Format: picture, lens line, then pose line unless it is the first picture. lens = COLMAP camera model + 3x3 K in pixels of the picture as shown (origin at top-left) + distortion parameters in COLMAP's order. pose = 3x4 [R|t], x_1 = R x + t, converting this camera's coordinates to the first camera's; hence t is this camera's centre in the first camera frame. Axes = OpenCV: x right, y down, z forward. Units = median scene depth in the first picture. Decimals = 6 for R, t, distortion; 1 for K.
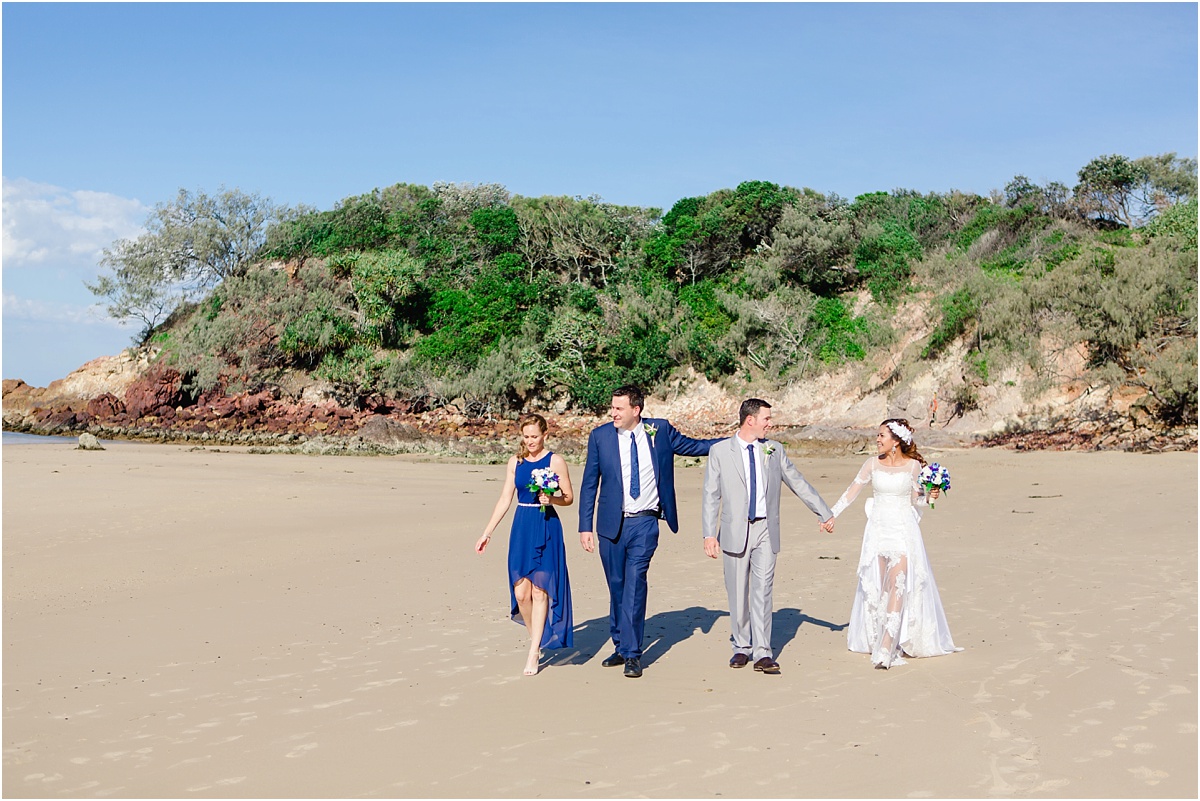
lens RADIAL K [[1393.2, 0, 576.4], [0, 1393.2, 370.0], [0, 0, 1]] dist [-0.033807, -0.049201]
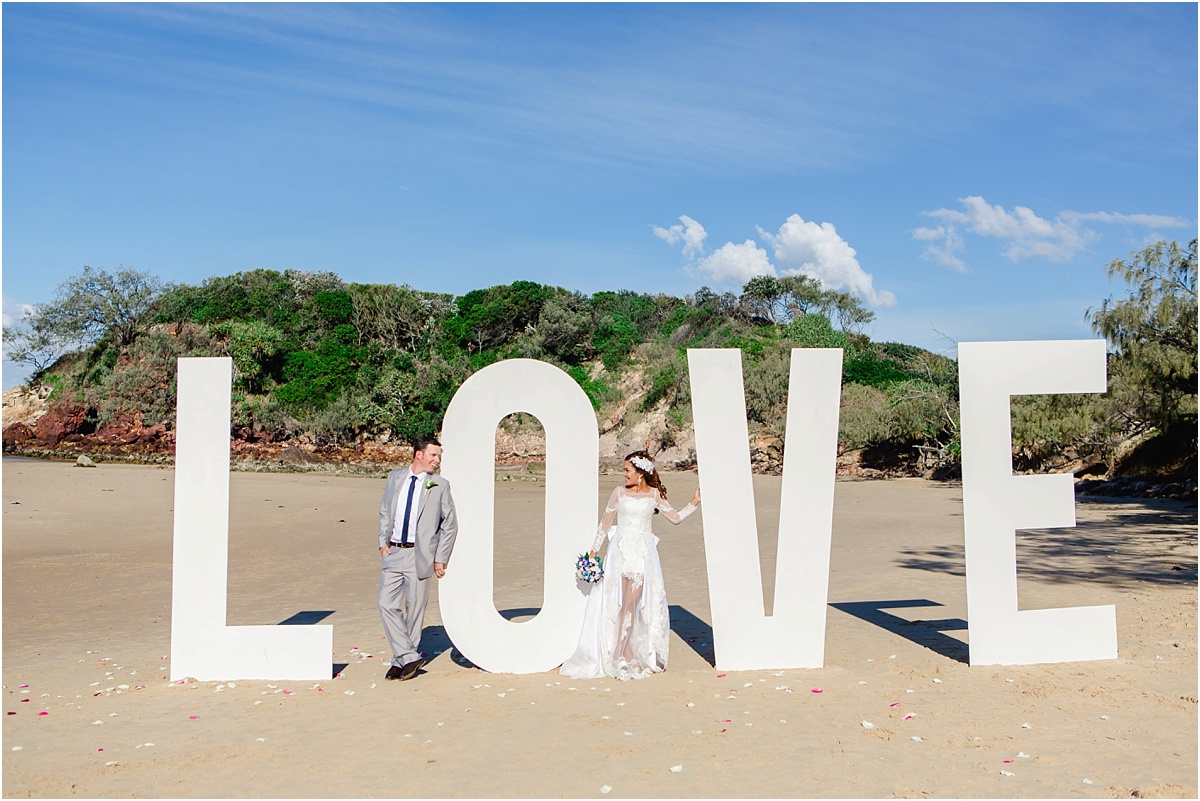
lens RADIAL K [[1239.5, 0, 600.0], [0, 1239.5, 400.5], [0, 0, 1]] dist [0.016212, -0.011404]
pose [[0.973720, 0.021564, 0.226723, -0.082680], [-0.021531, 0.999765, -0.002618, -0.013280], [-0.226727, -0.002333, 0.973956, -0.252232]]
